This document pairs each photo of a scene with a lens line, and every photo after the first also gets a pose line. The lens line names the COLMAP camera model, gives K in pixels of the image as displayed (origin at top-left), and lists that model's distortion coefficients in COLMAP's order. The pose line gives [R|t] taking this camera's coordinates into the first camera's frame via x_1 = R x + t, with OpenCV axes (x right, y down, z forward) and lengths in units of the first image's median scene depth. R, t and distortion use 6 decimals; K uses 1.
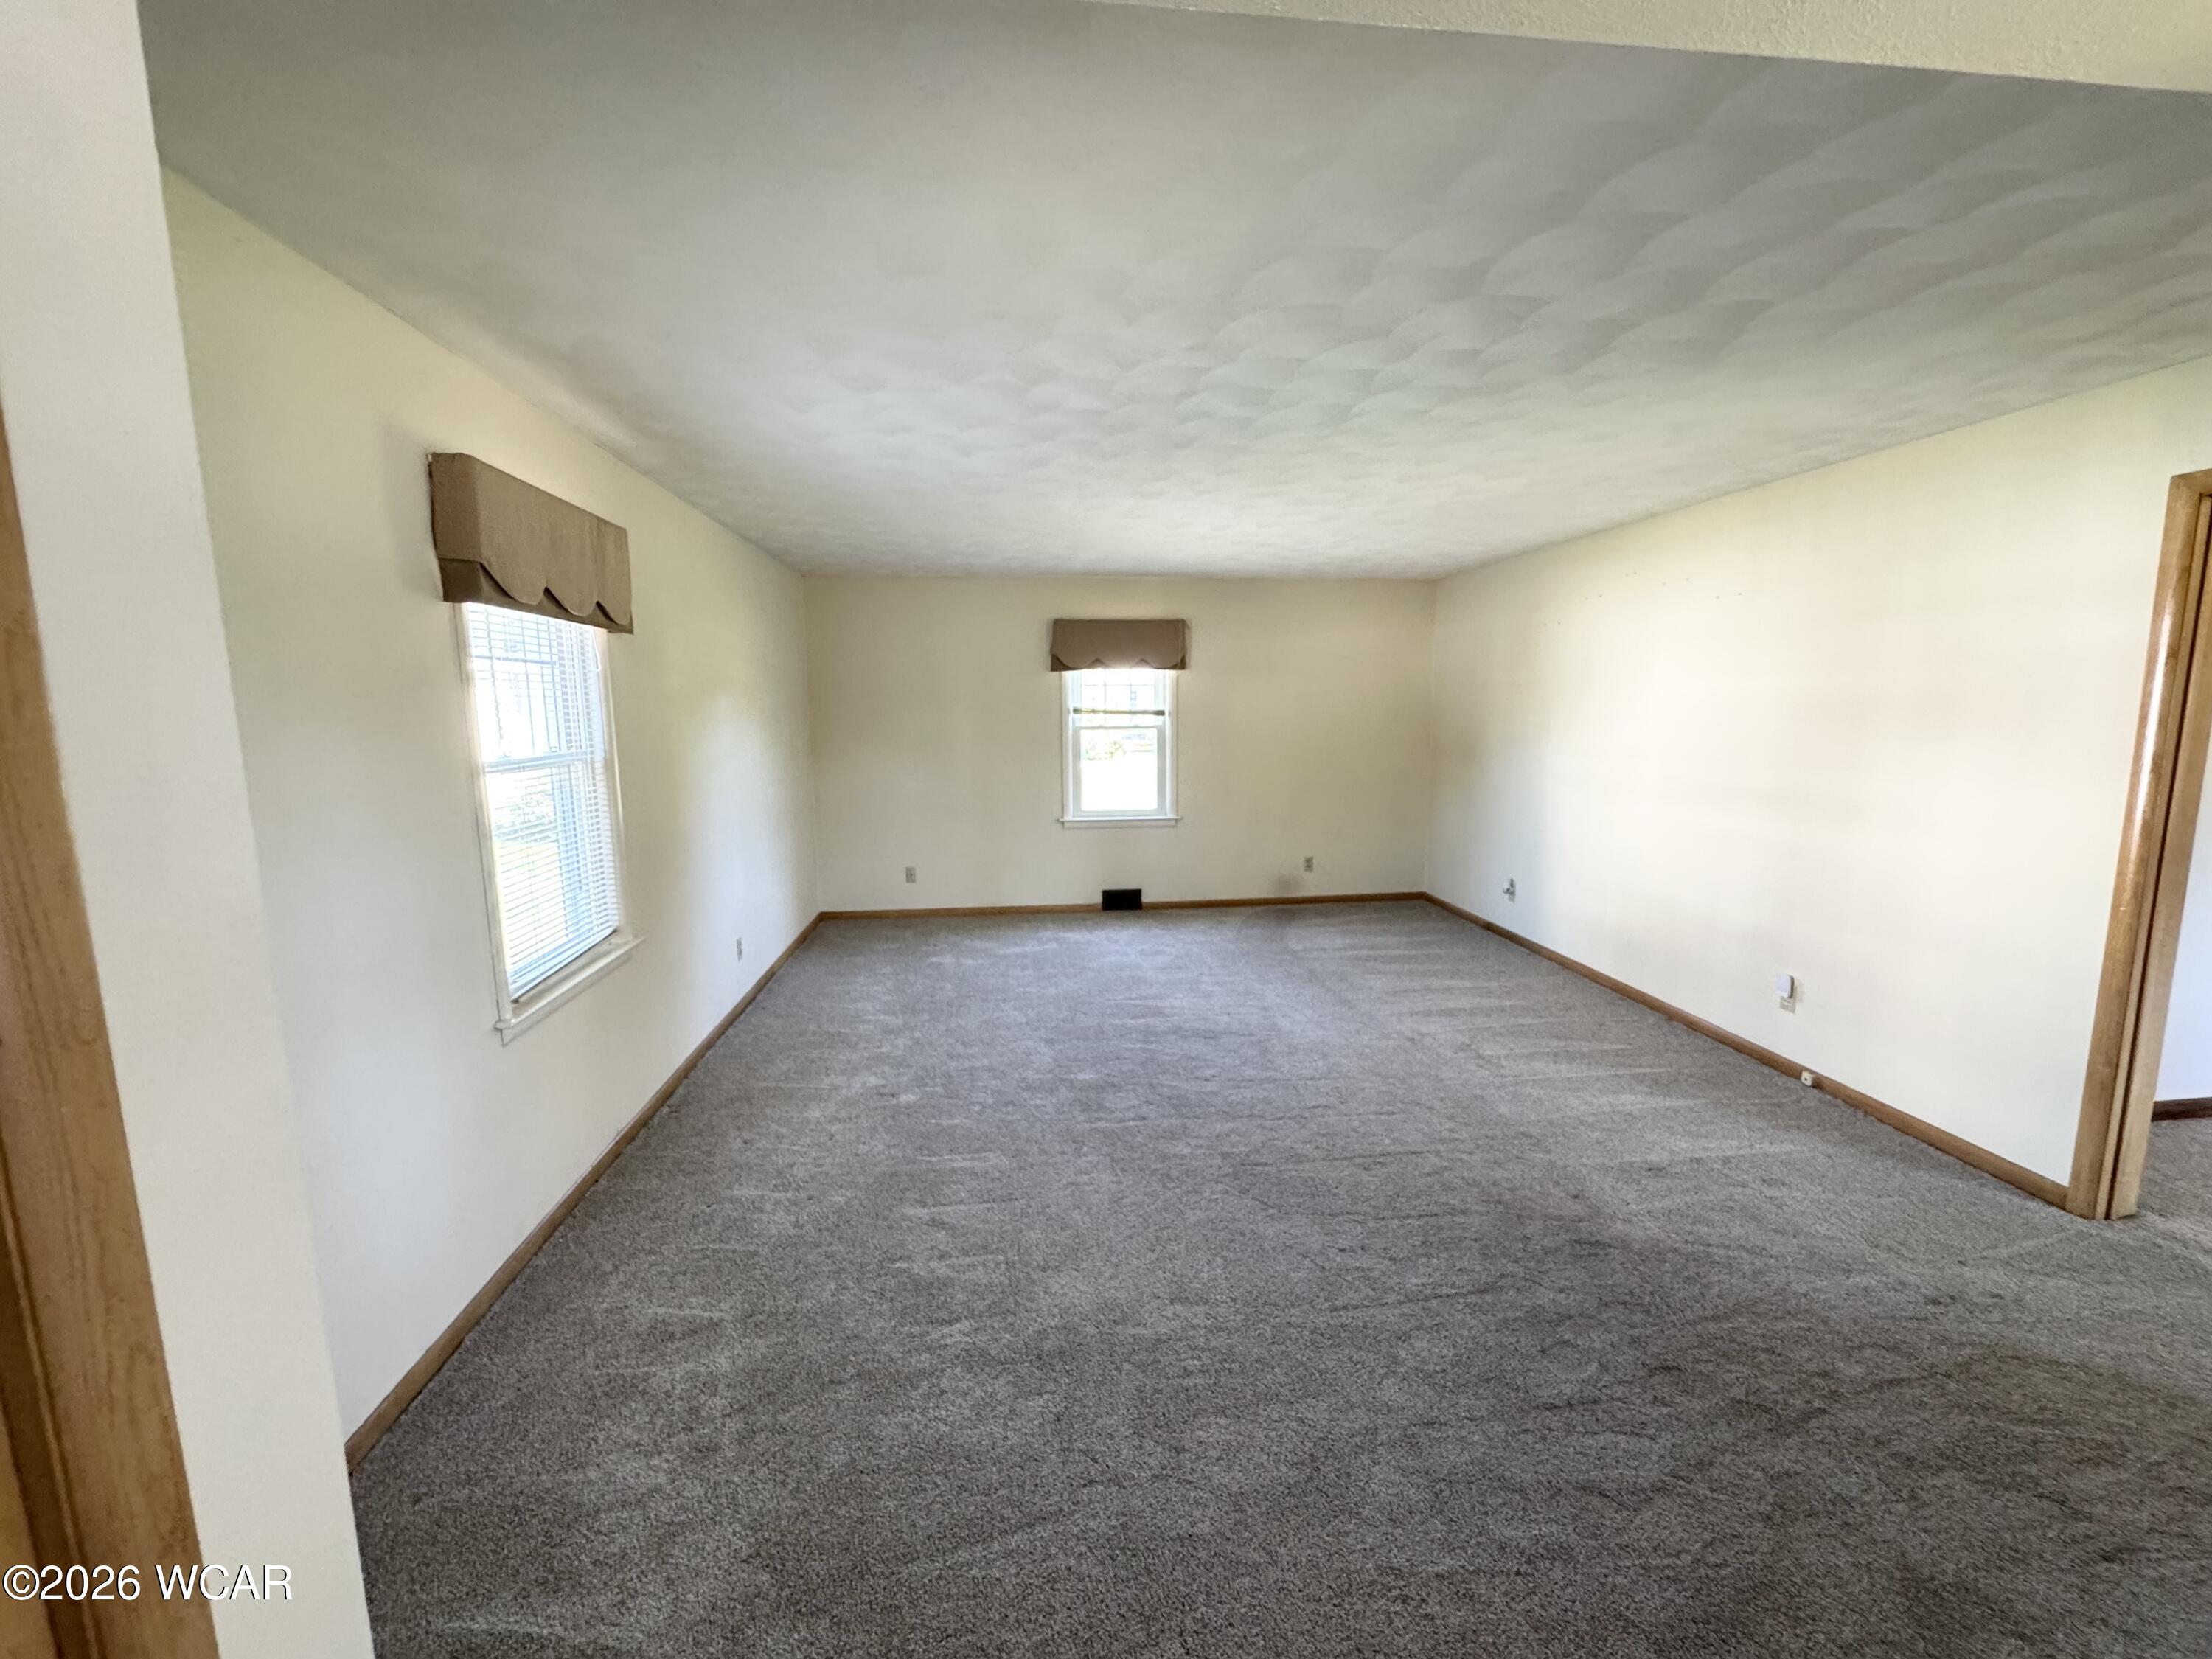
lens RADIAL K [[884.0, 0, 1106.0], [0, 884.0, 829.5], [0, 0, 1]] dist [-0.000290, -0.000085]
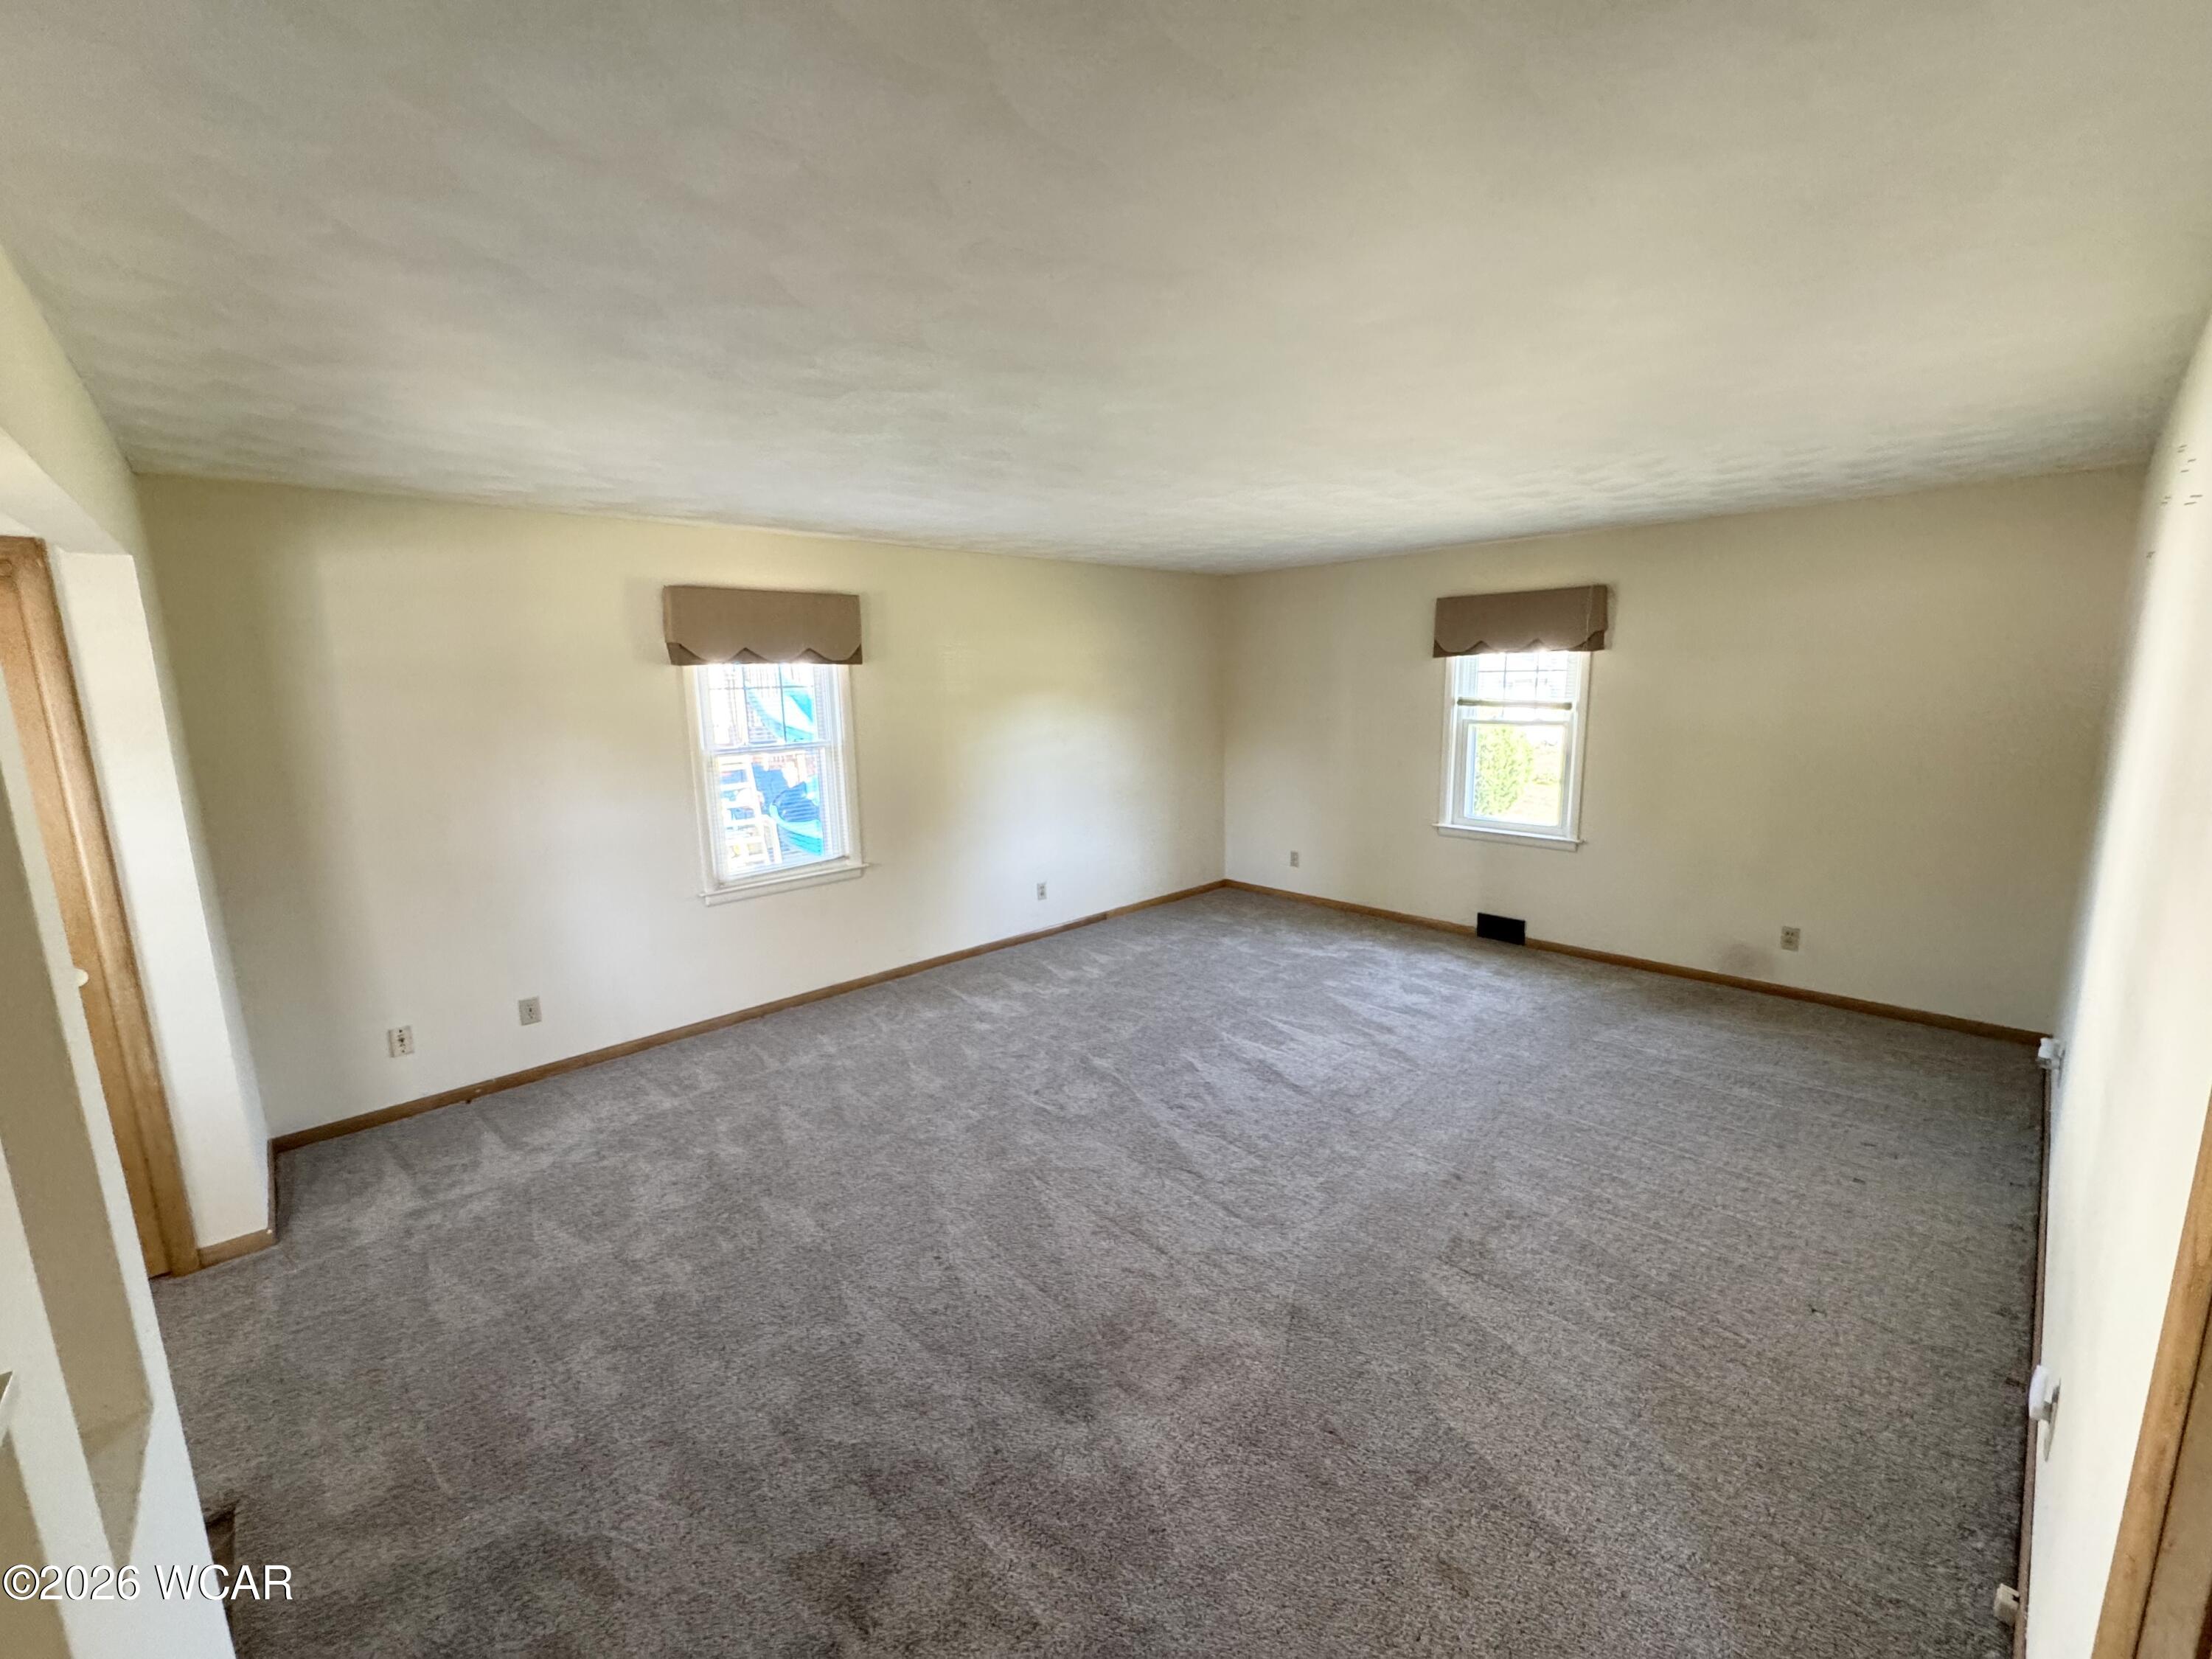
lens RADIAL K [[884.0, 0, 1106.0], [0, 884.0, 829.5], [0, 0, 1]] dist [-0.000290, -0.000085]
pose [[0.605070, 0.130991, -0.785323, 0.502915], [-0.094035, 0.991227, 0.092884, -0.064769], [0.790600, 0.017646, 0.612079, 0.219063]]
